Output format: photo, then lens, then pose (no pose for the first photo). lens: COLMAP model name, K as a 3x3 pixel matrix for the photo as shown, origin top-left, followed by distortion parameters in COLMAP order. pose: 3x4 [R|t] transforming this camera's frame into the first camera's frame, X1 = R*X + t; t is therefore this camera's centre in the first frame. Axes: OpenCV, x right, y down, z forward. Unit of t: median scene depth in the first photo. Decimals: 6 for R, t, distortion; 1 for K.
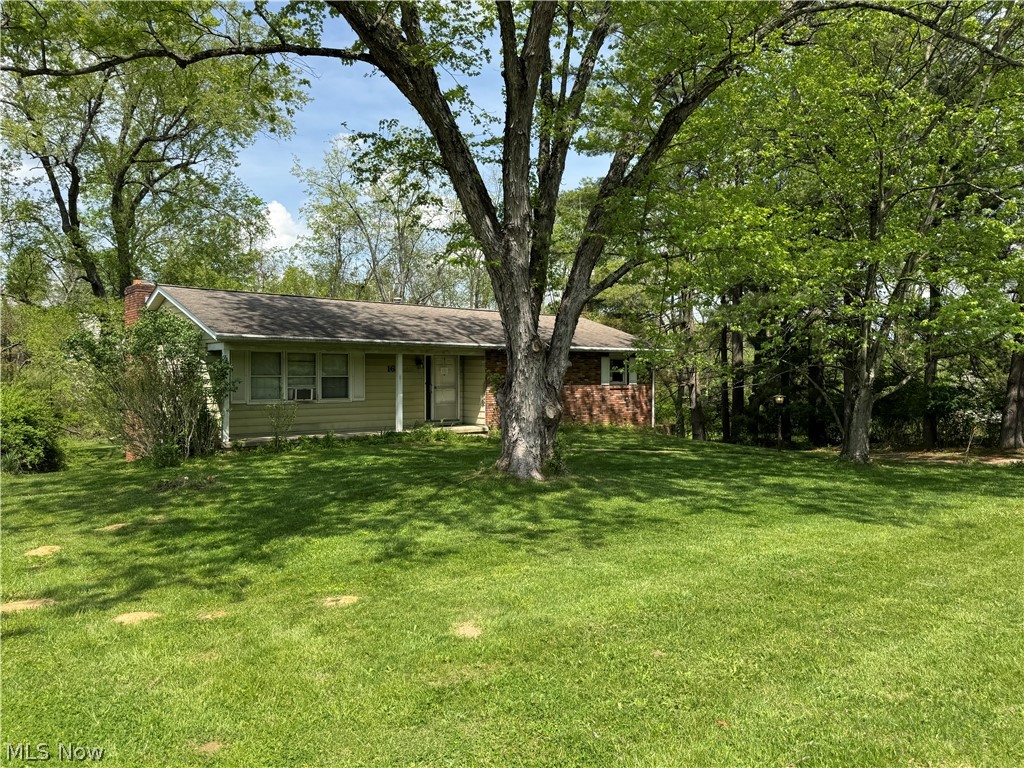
lens RADIAL K [[748.0, 0, 512.0], [0, 748.0, 384.0], [0, 0, 1]] dist [0.007559, 0.001706]
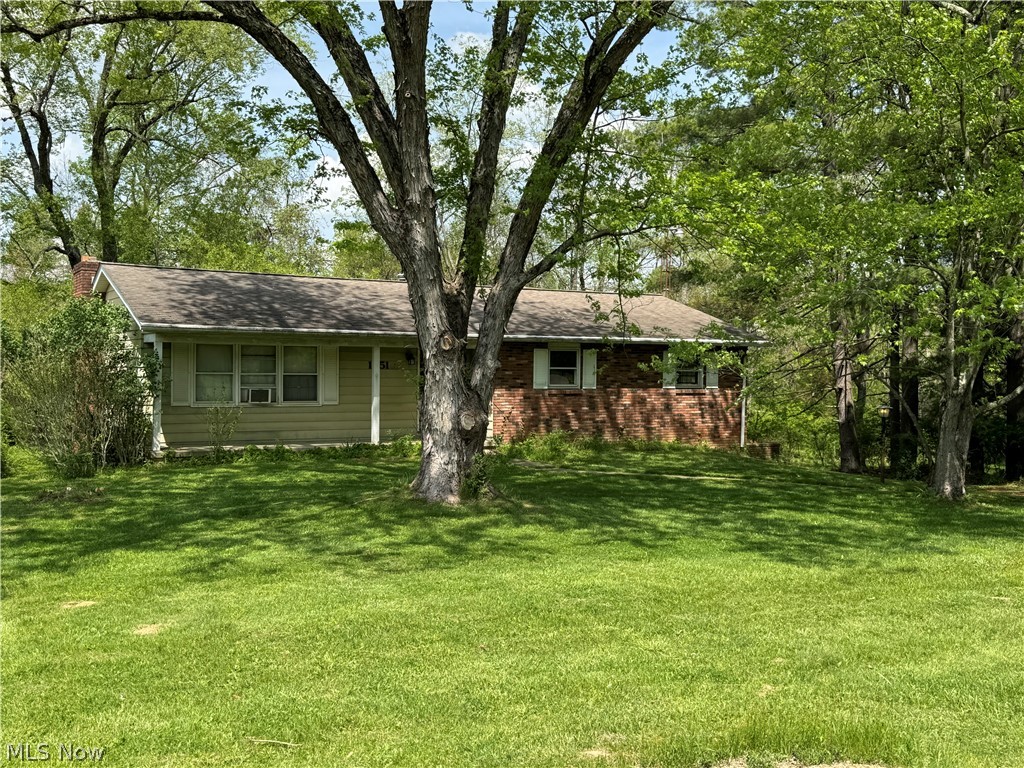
lens RADIAL K [[1065.6, 0, 512.0], [0, 1065.6, 384.0], [0, 0, 1]] dist [0.021828, -0.024997]
pose [[0.985059, 0.012281, -0.171780, 0.194245], [-0.011969, 0.999924, 0.002851, -0.005703], [0.171802, -0.000753, 0.985131, -0.104442]]
